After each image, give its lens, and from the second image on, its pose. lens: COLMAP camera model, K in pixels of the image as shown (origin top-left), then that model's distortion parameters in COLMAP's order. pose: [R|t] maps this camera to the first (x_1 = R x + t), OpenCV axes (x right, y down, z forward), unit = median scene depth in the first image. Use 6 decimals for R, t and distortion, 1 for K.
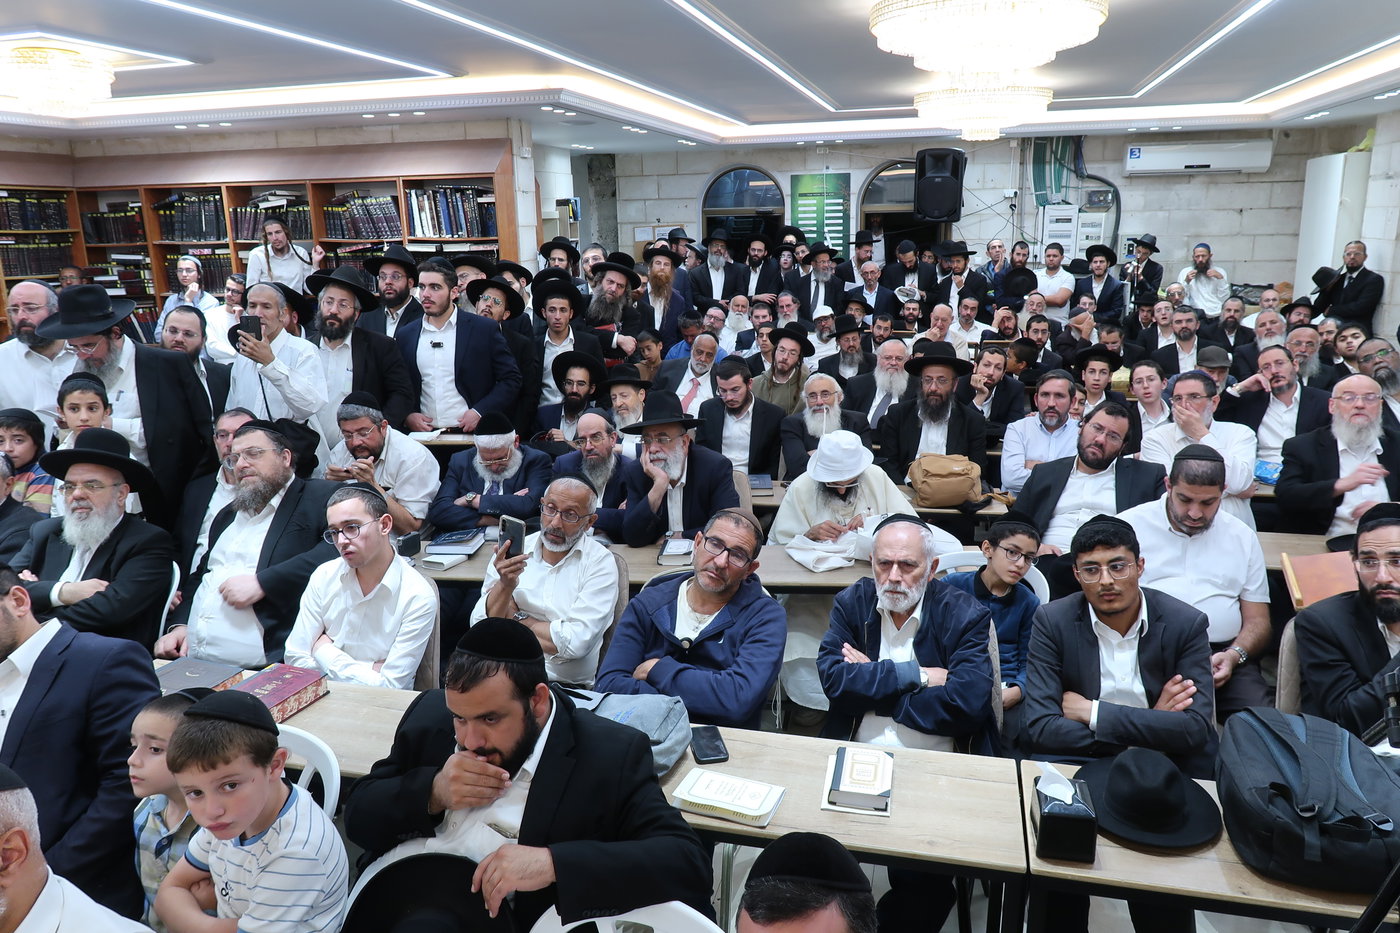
lens RADIAL K [[965.9, 0, 696.2], [0, 965.9, 467.5], [0, 0, 1]] dist [-0.008590, -0.001808]
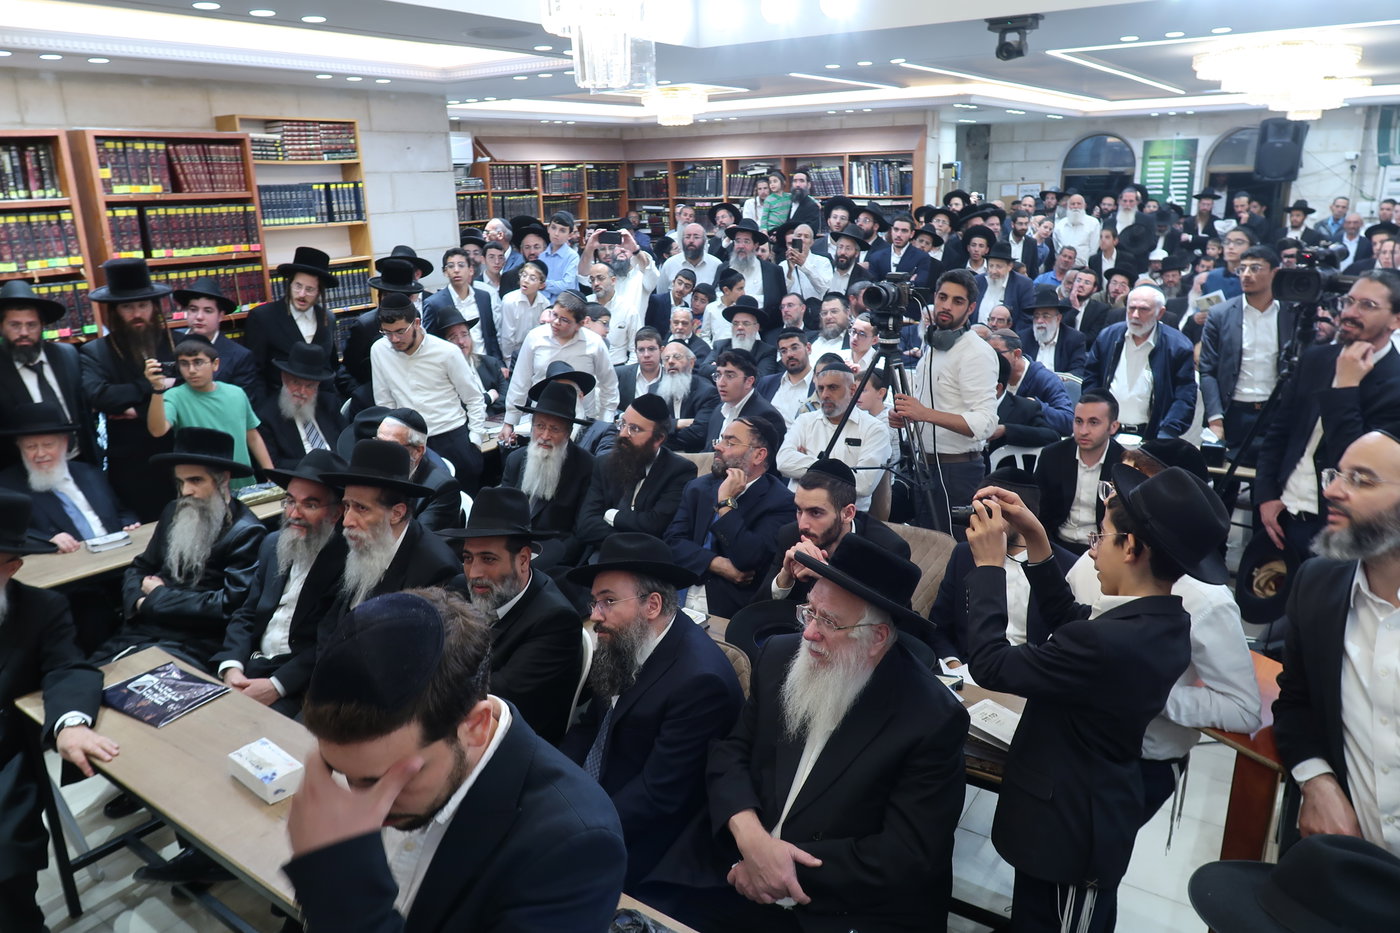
lens RADIAL K [[965.9, 0, 702.1], [0, 965.9, 462.9], [0, 0, 1]] dist [-0.008590, -0.001808]
pose [[0.949065, 0.086069, -0.303097, -0.032459], [-0.071410, 0.995692, 0.059141, 0.080537], [0.306882, -0.034484, 0.951123, -0.408405]]
